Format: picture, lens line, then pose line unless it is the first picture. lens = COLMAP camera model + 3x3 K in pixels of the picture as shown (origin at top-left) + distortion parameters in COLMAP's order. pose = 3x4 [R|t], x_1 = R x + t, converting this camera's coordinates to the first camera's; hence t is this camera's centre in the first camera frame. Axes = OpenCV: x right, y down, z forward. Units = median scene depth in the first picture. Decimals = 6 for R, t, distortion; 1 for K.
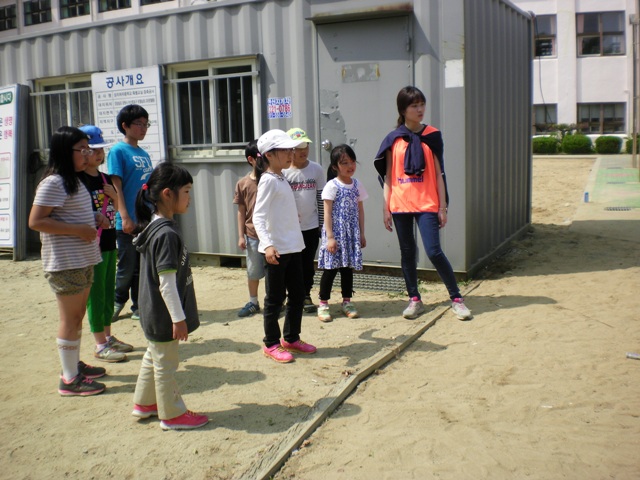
lens RADIAL K [[680.0, 0, 320.0], [0, 680.0, 240.0], [0, 0, 1]] dist [-0.066113, -0.186252]
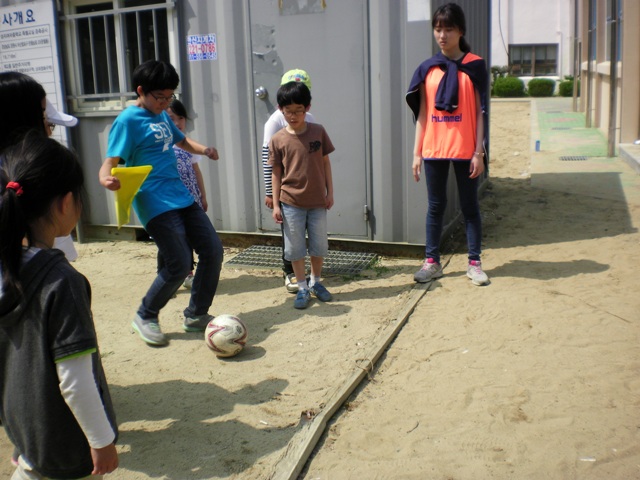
lens RADIAL K [[680.0, 0, 320.0], [0, 680.0, 240.0], [0, 0, 1]] dist [-0.066113, -0.186252]
pose [[0.993895, -0.029207, 0.106395, -0.010818], [0.020500, 0.996419, 0.082034, -0.026588], [-0.108410, -0.079352, 0.990934, 0.155783]]
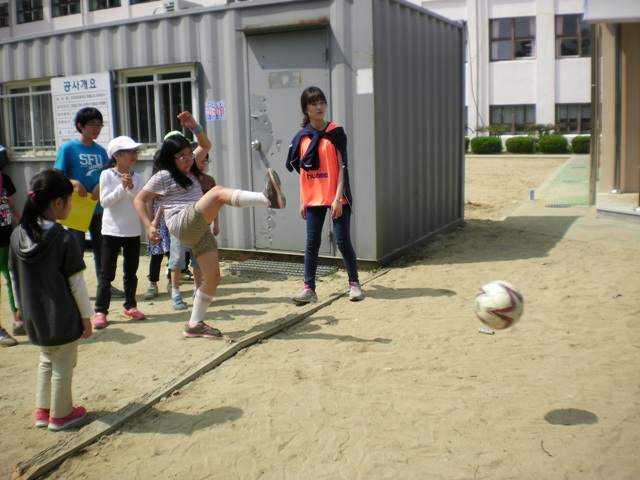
lens RADIAL K [[680.0, 0, 320.0], [0, 680.0, 240.0], [0, 0, 1]] dist [-0.066113, -0.186252]
pose [[0.999967, 0.006596, 0.004715, 0.099484], [-0.006611, 0.999973, 0.003293, 0.008955], [-0.004694, -0.003324, 0.999983, -0.091626]]
